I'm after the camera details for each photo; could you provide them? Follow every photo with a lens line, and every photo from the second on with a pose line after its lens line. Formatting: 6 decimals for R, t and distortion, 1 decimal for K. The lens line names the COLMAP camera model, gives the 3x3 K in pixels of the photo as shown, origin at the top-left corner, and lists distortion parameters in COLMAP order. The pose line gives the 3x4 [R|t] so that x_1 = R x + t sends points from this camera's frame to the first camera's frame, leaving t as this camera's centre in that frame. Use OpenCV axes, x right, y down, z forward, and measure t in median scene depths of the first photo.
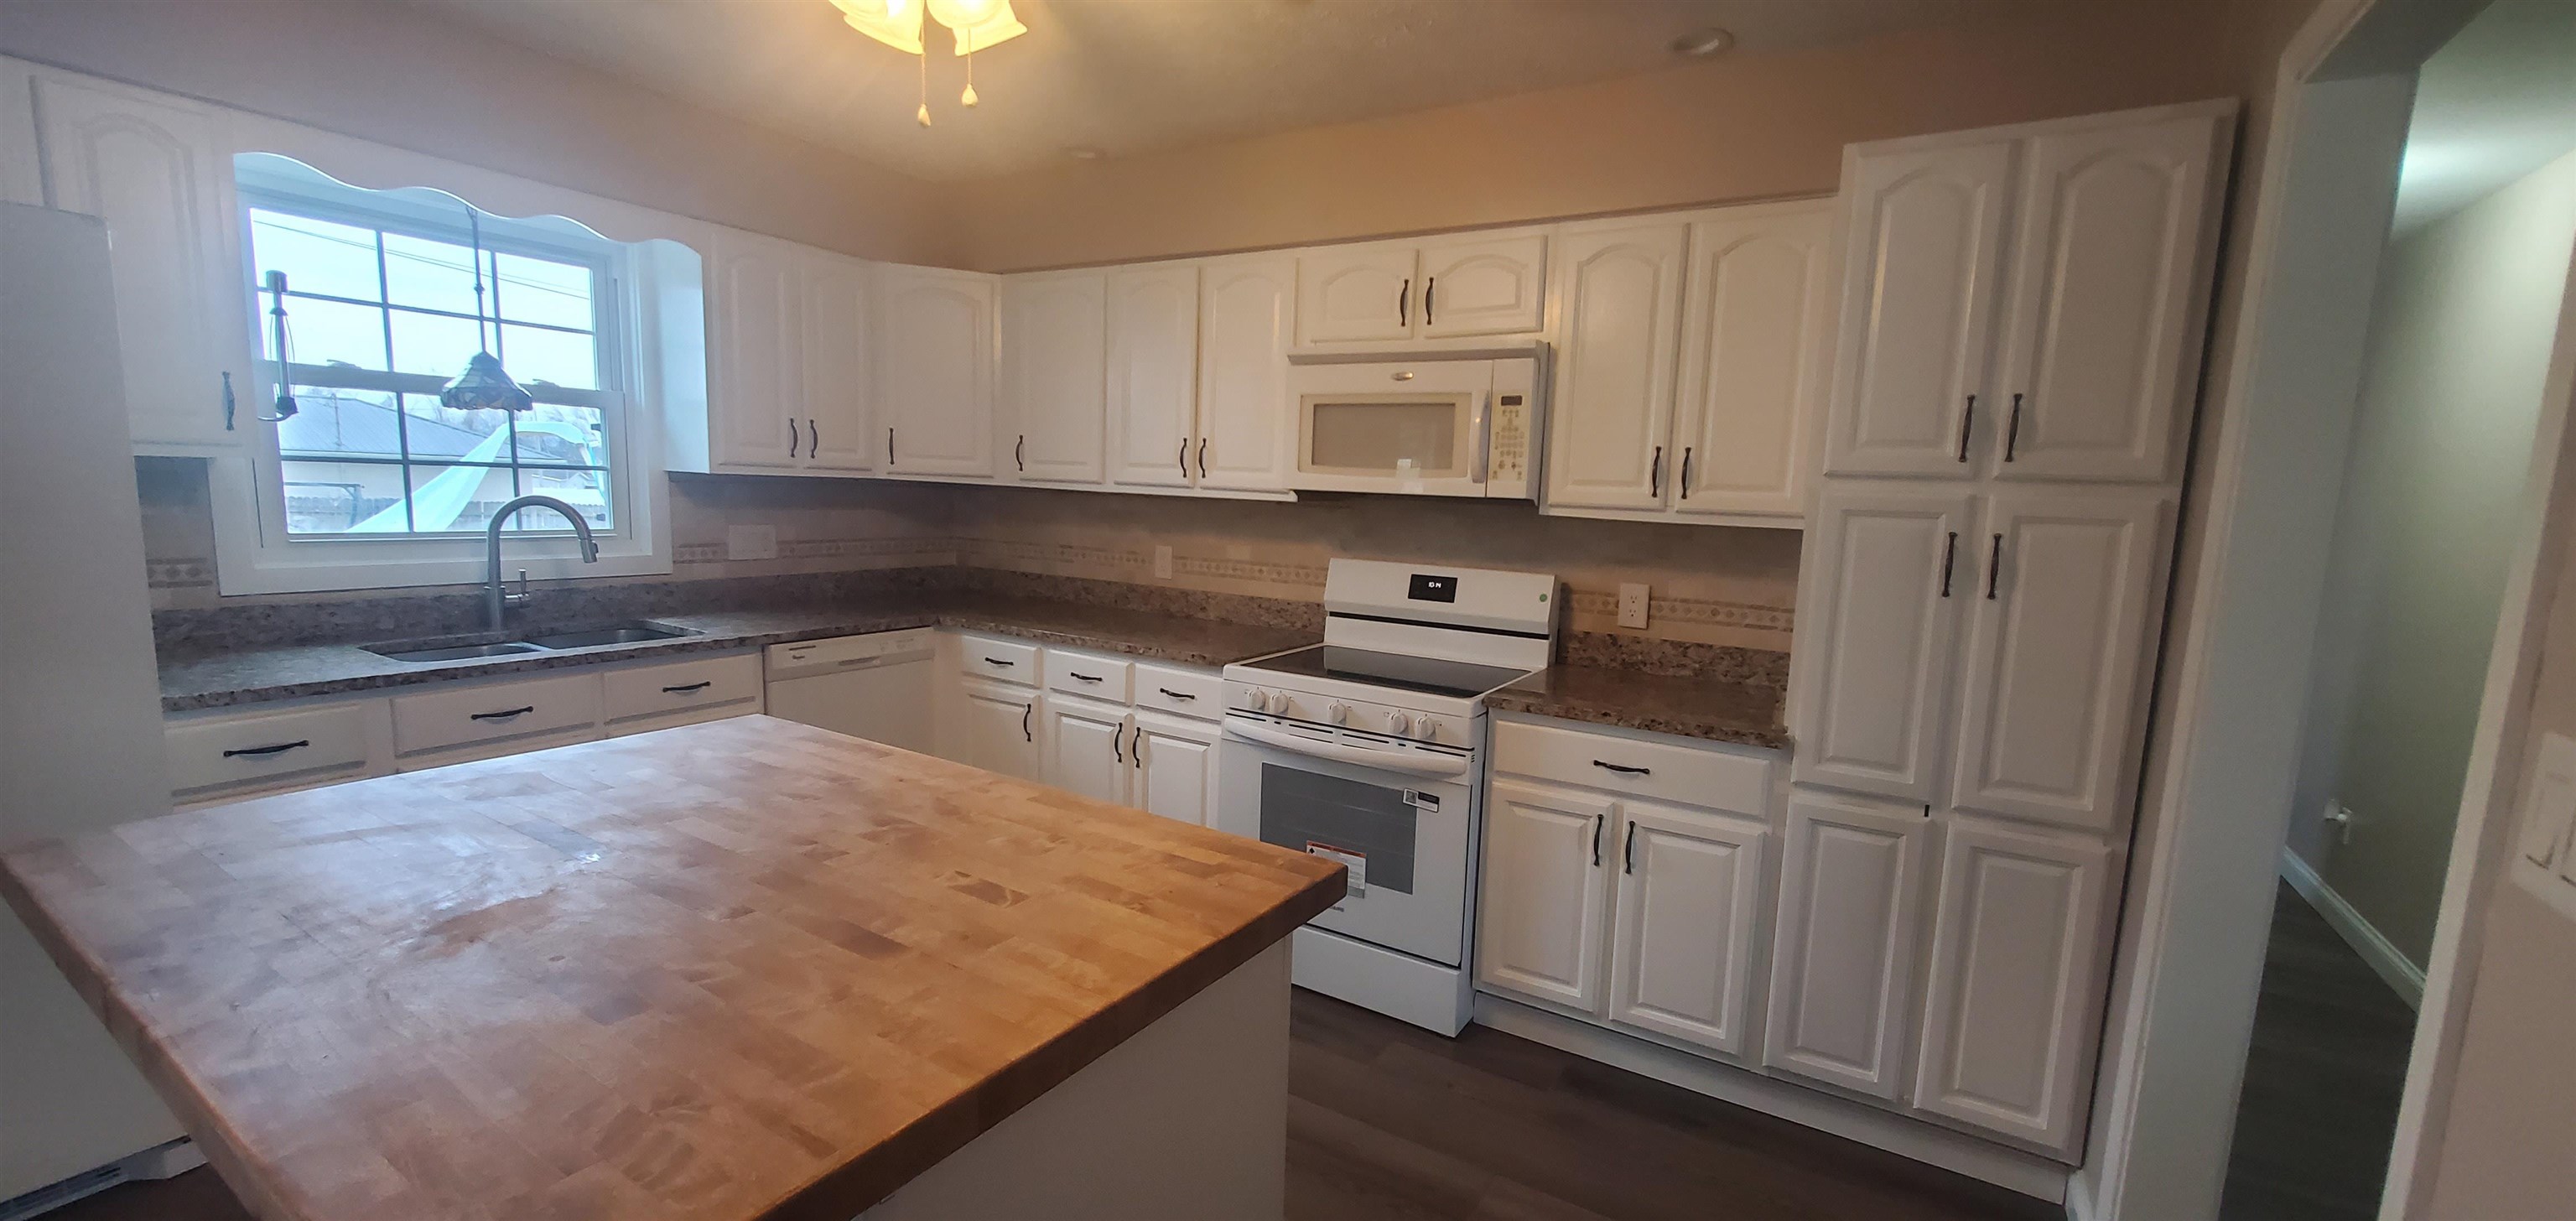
lens RADIAL K [[1028.0, 0, 1289.6], [0, 1028.0, 614.9], [0, 0, 1]] dist [-0.001763, -0.000046]
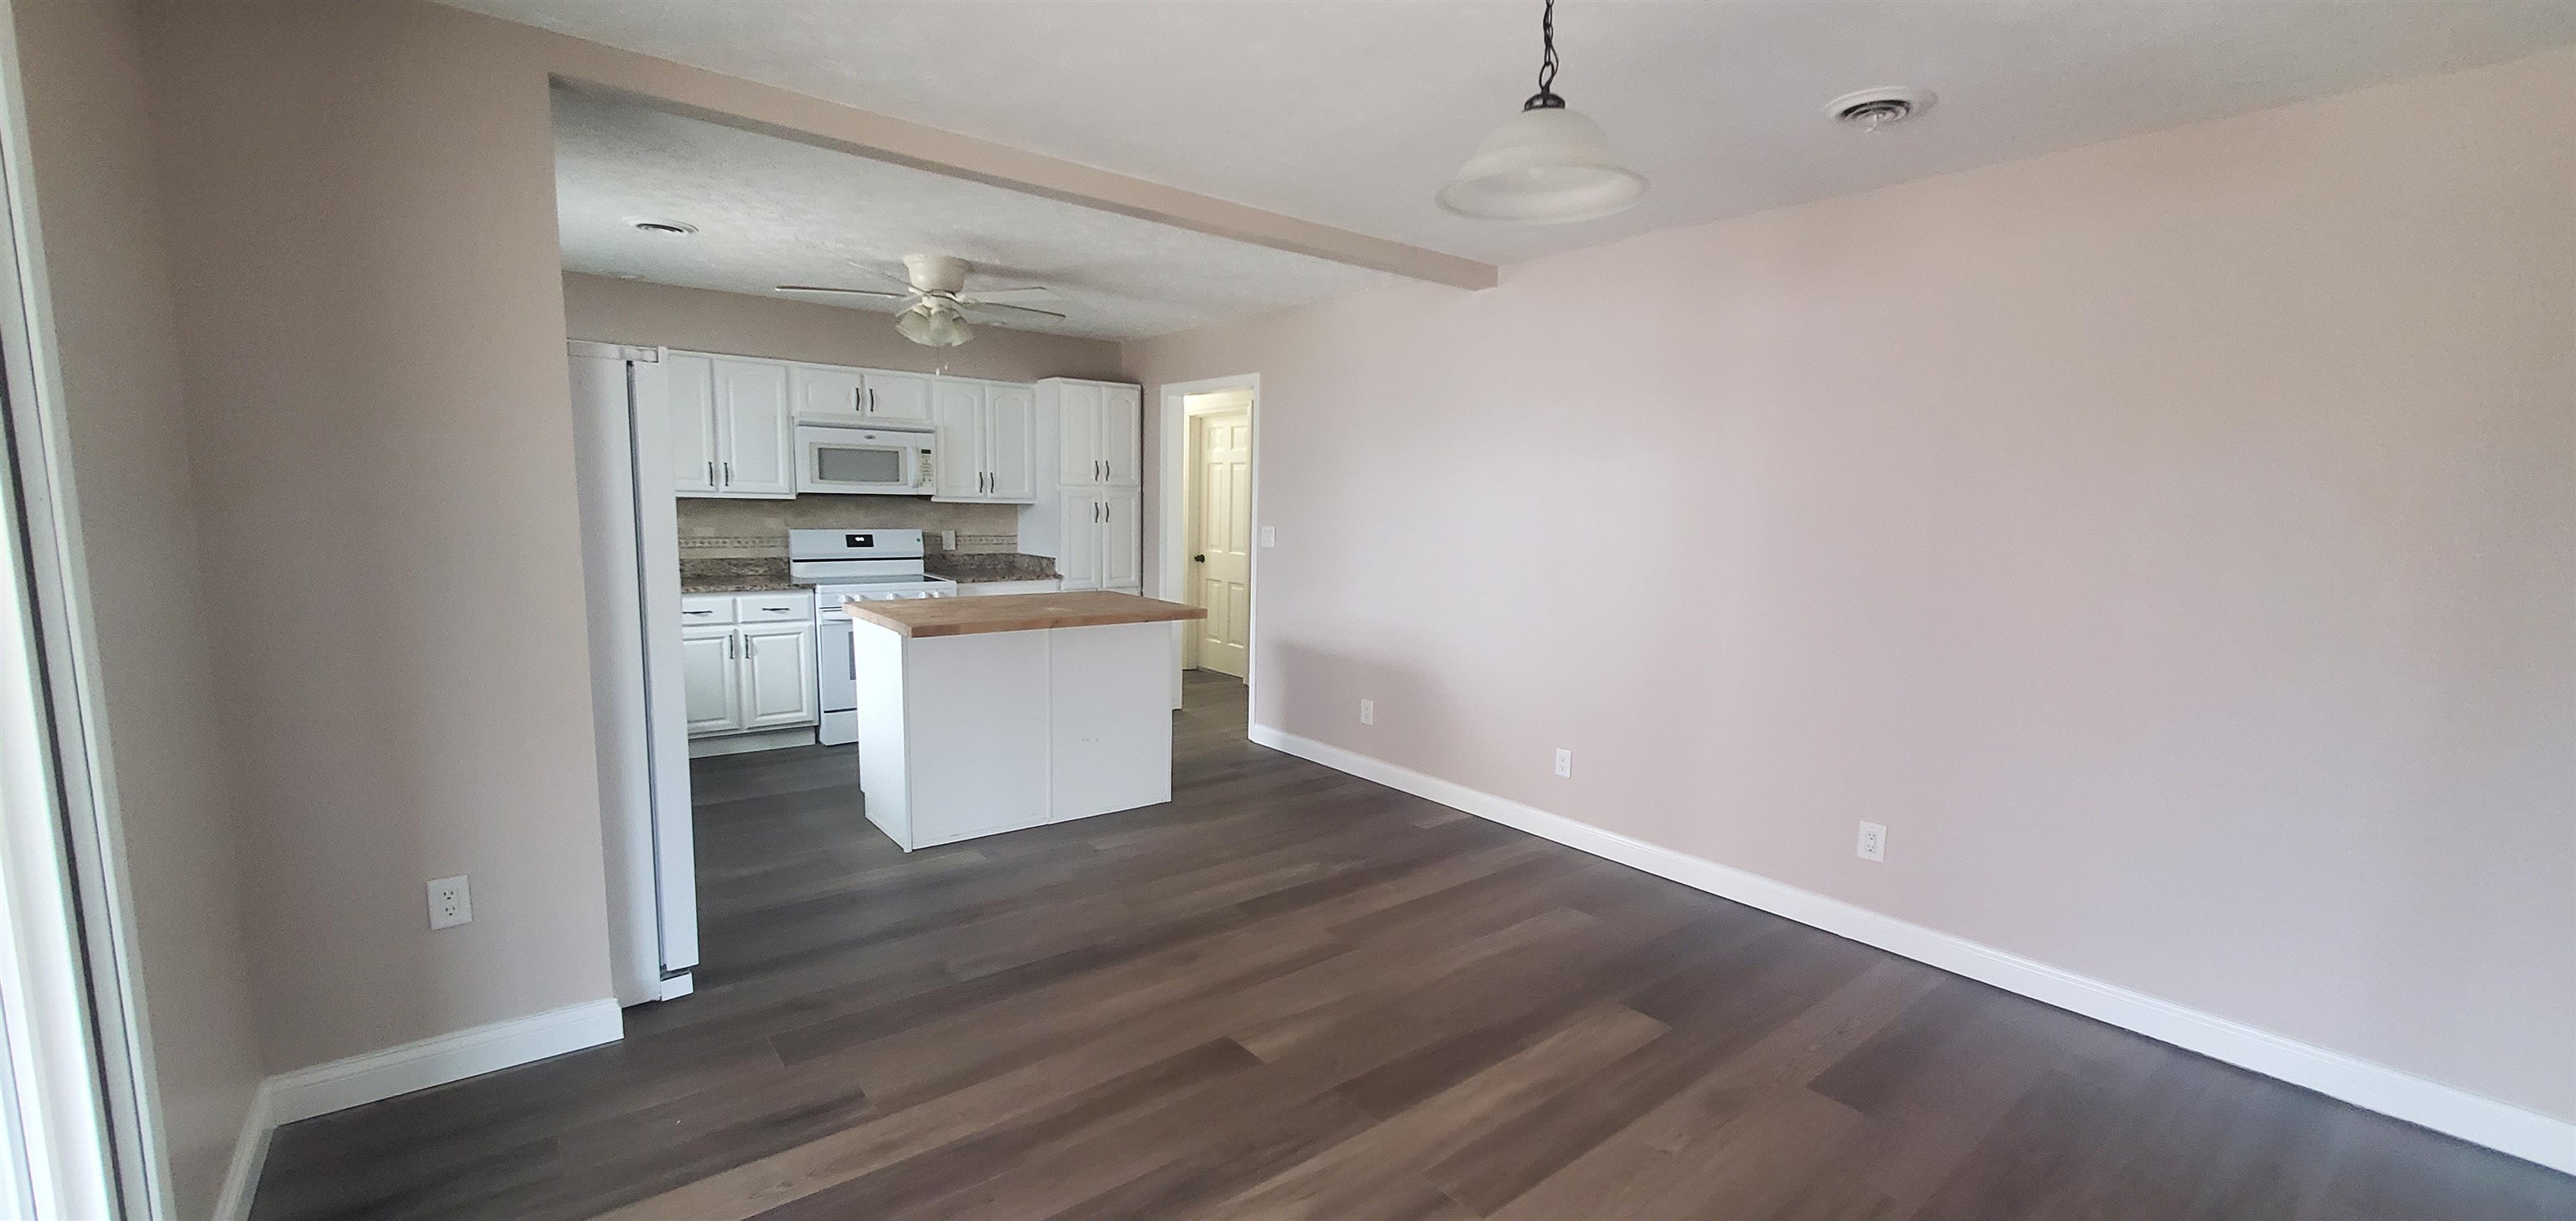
lens RADIAL K [[1028.0, 0, 1287.2], [0, 1028.0, 621.5], [0, 0, 1]] dist [-0.001763, -0.000046]
pose [[0.339785, -0.142688, 0.929616, -1.514635], [0.113724, 0.987405, 0.109990, 0.002636], [-0.933602, 0.068347, 0.351733, -0.466721]]
